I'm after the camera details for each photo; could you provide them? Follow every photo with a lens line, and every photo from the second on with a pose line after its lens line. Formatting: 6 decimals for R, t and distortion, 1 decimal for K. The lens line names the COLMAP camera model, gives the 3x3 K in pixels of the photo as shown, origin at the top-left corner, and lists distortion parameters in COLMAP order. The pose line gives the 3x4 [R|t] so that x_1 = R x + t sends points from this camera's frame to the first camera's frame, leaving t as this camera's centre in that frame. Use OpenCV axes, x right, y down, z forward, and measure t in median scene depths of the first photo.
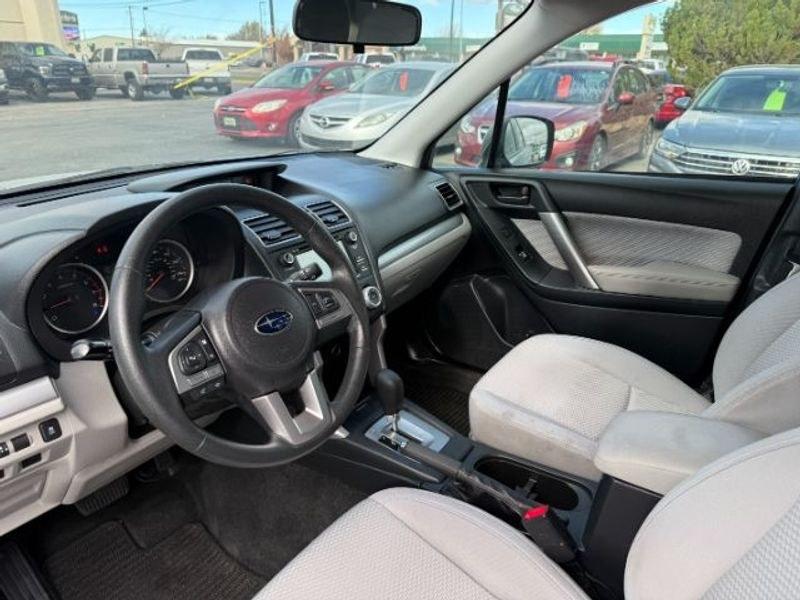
lens RADIAL K [[572.0, 0, 400.1], [0, 572.0, 301.2], [0, 0, 1]] dist [0.002047, -0.004590]
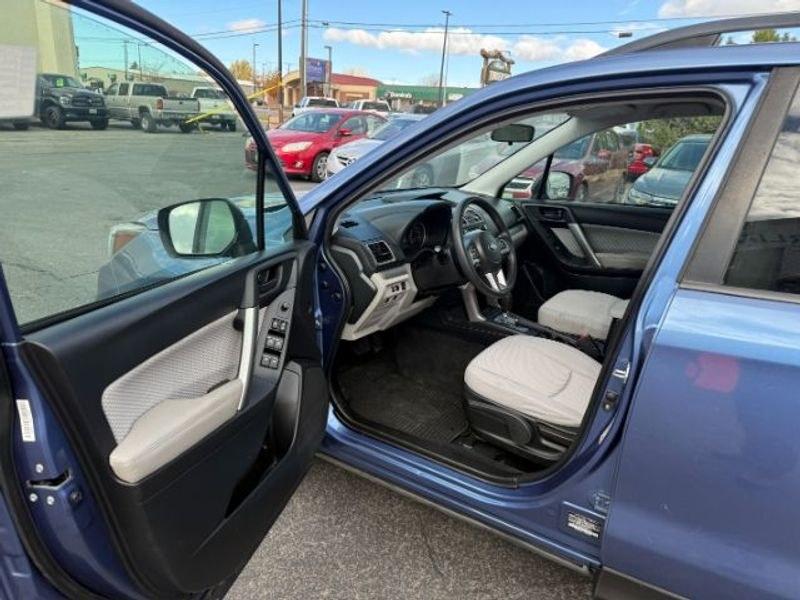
lens RADIAL K [[560.0, 0, 400.0], [0, 560.0, 300.0], [0, 0, 1]] dist [0.042153, -0.049029]
pose [[0.998500, 0.036916, 0.040423, -0.054490], [-0.034162, 0.997180, -0.066823, 0.034371], [-0.042776, 0.065342, 0.996946, -0.113073]]
